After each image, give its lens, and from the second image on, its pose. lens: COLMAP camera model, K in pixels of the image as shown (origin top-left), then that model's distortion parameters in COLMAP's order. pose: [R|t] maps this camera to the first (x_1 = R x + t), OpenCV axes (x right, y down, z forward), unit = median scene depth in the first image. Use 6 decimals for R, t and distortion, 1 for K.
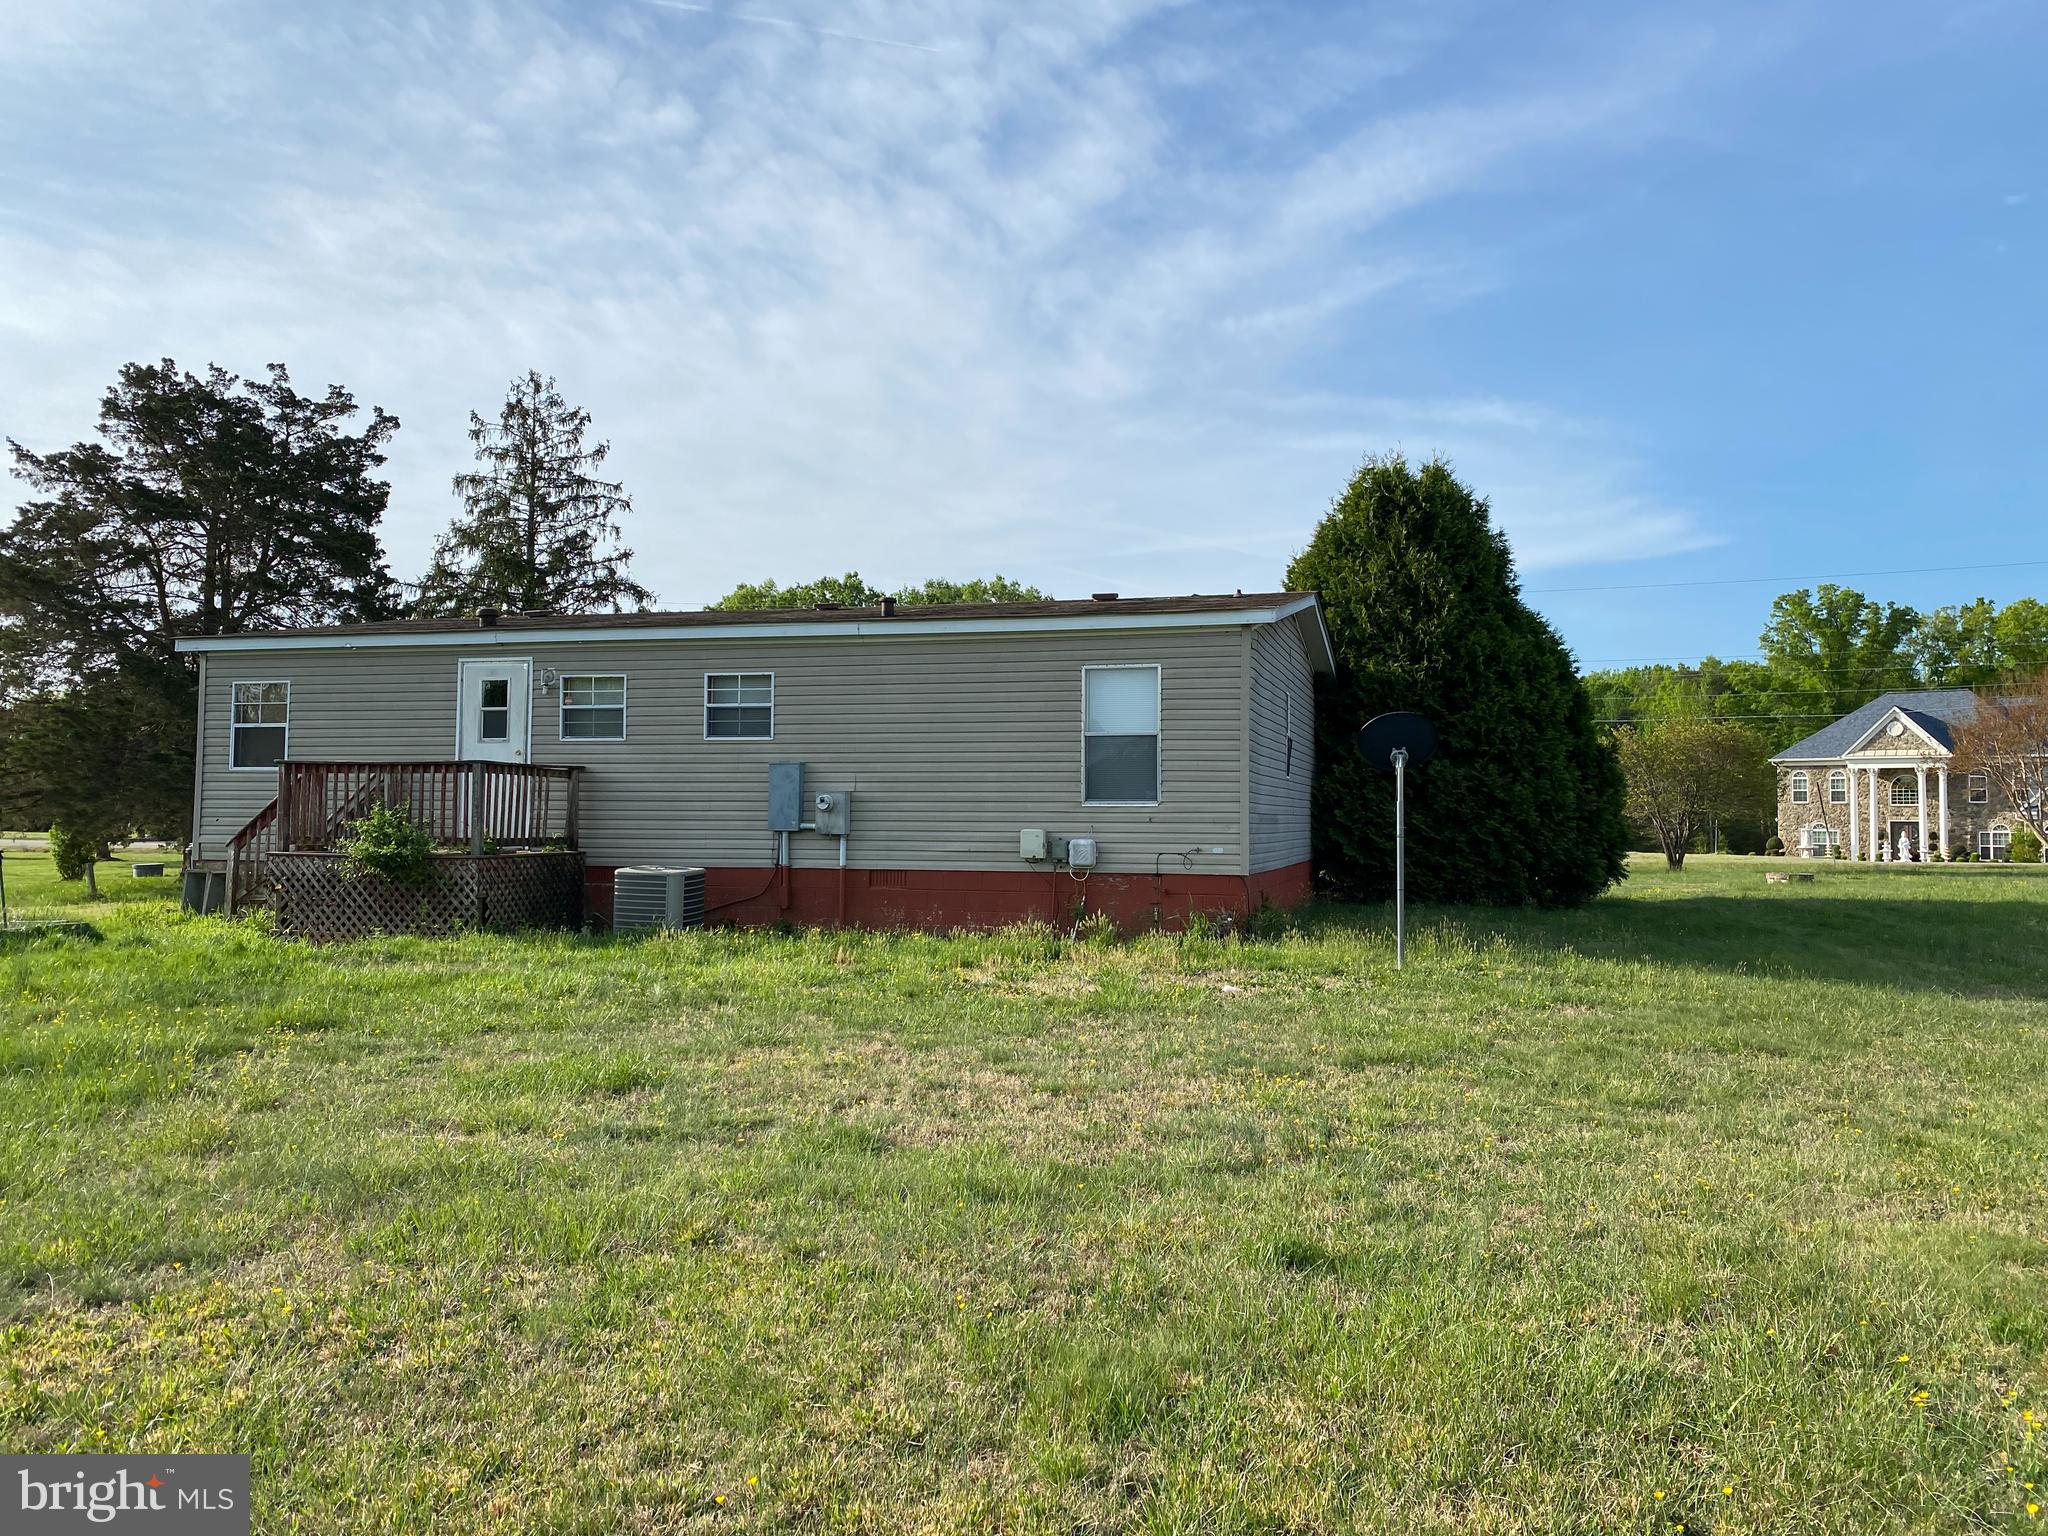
lens RADIAL K [[1562.8, 0, 1025.2], [0, 1562.8, 766.5], [0, 0, 1]] dist [0.003591, -0.000053]
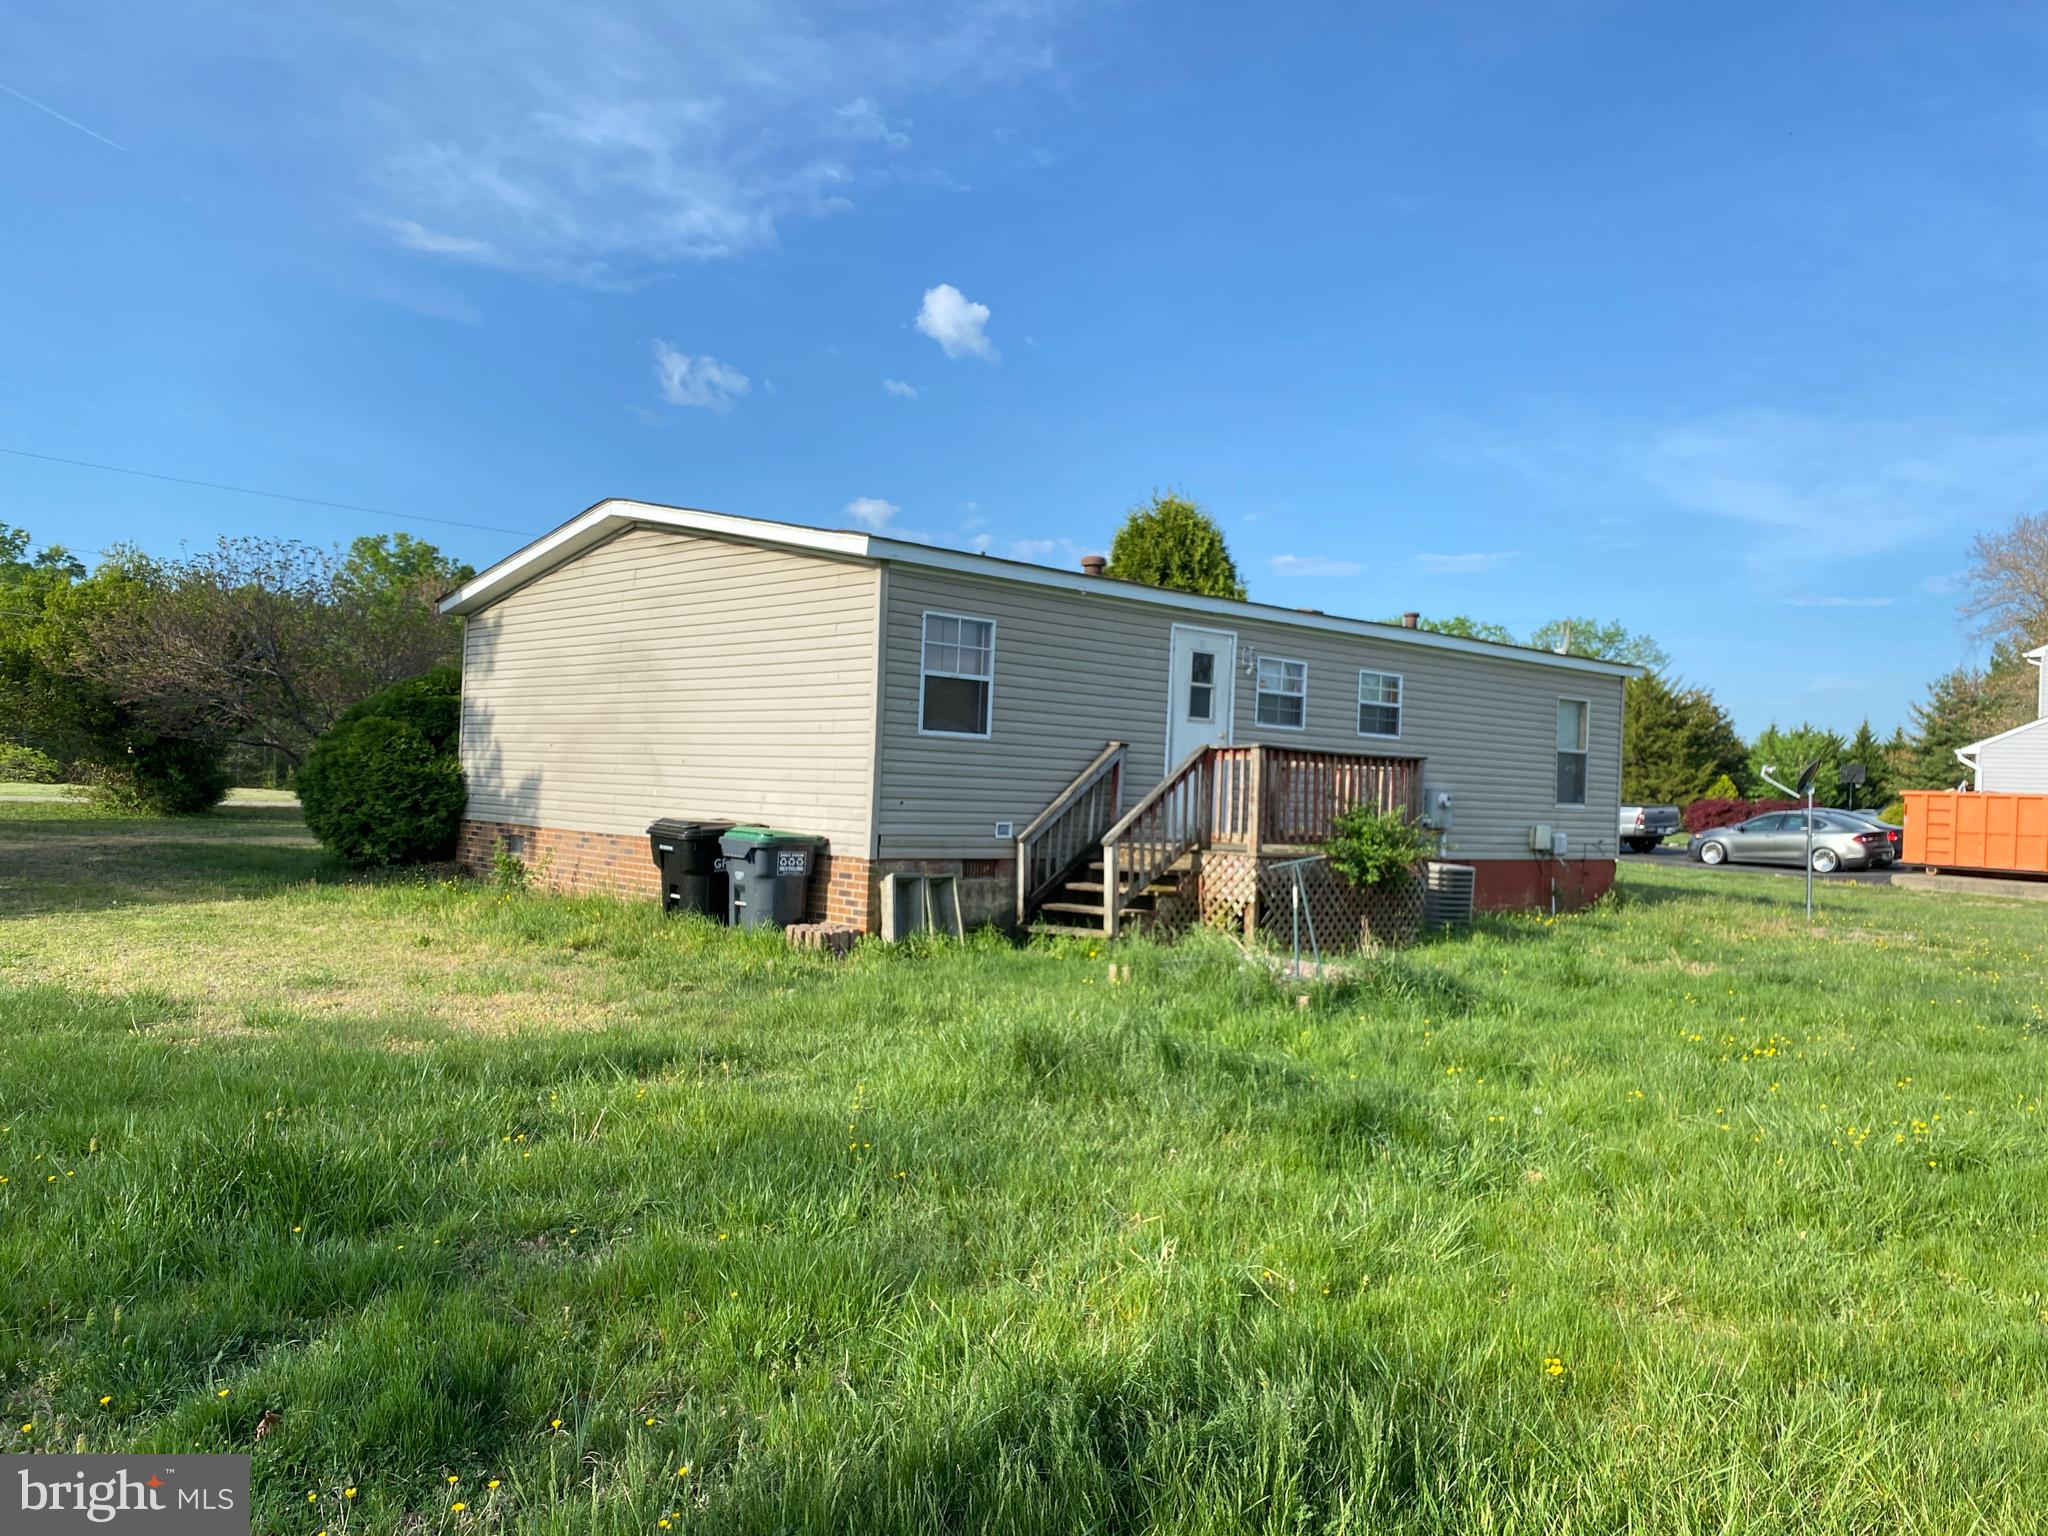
lens RADIAL K [[1570.9, 0, 1021.4], [0, 1570.9, 769.2], [0, 0, 1]] dist [-0.002647, -0.000377]
pose [[0.540692, 0.026898, 0.840791, -0.211530], [-0.067696, 0.997638, 0.011618, 0.001423], [-0.838493, -0.063200, 0.541236, 0.110373]]
